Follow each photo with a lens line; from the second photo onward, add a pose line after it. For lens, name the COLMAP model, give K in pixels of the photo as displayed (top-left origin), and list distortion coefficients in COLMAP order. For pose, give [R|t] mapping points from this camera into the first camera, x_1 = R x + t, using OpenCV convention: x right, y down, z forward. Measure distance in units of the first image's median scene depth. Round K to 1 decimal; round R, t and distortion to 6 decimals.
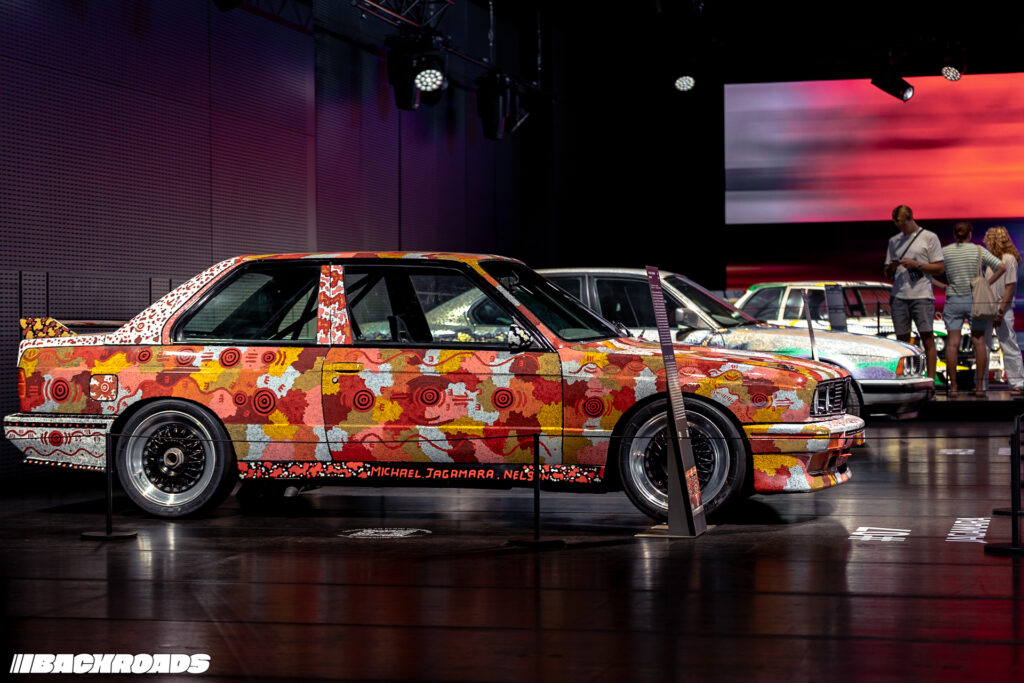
lens RADIAL K [[2087.6, 0, 511.8], [0, 2087.6, 342.0], [0, 0, 1]] dist [0.041266, 0.000000]
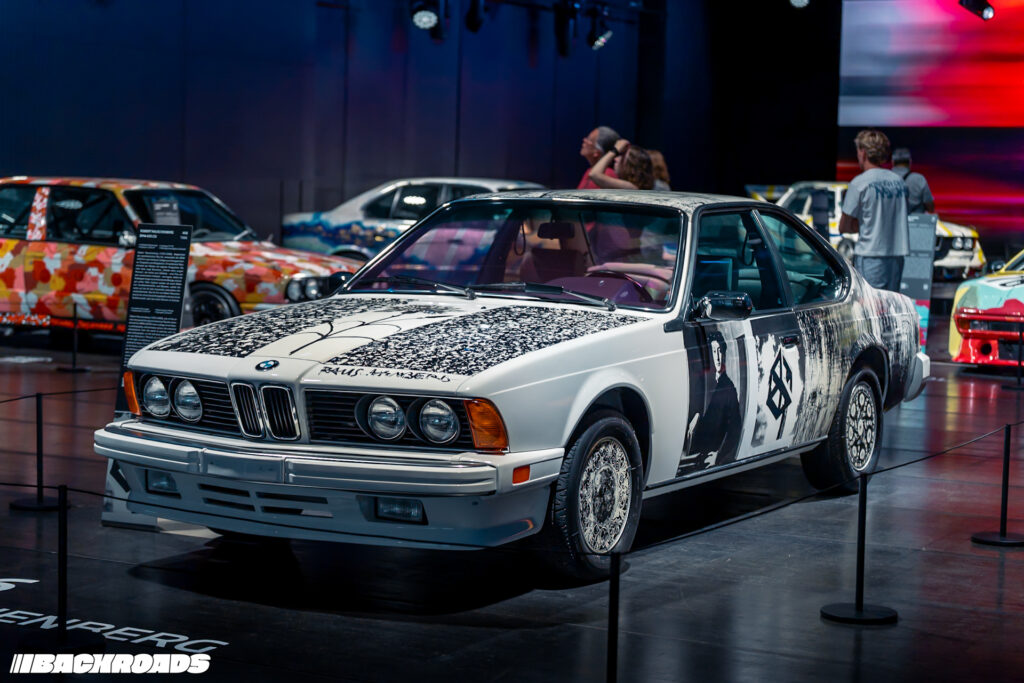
lens RADIAL K [[2087.6, 0, 513.4], [0, 2087.6, 340.9], [0, 0, 1]] dist [0.041266, 0.000000]
pose [[0.966190, 0.052542, -0.252419, 0.669914], [-0.034939, 0.996666, 0.073725, -0.051966], [0.255452, -0.062414, 0.964805, -0.432265]]
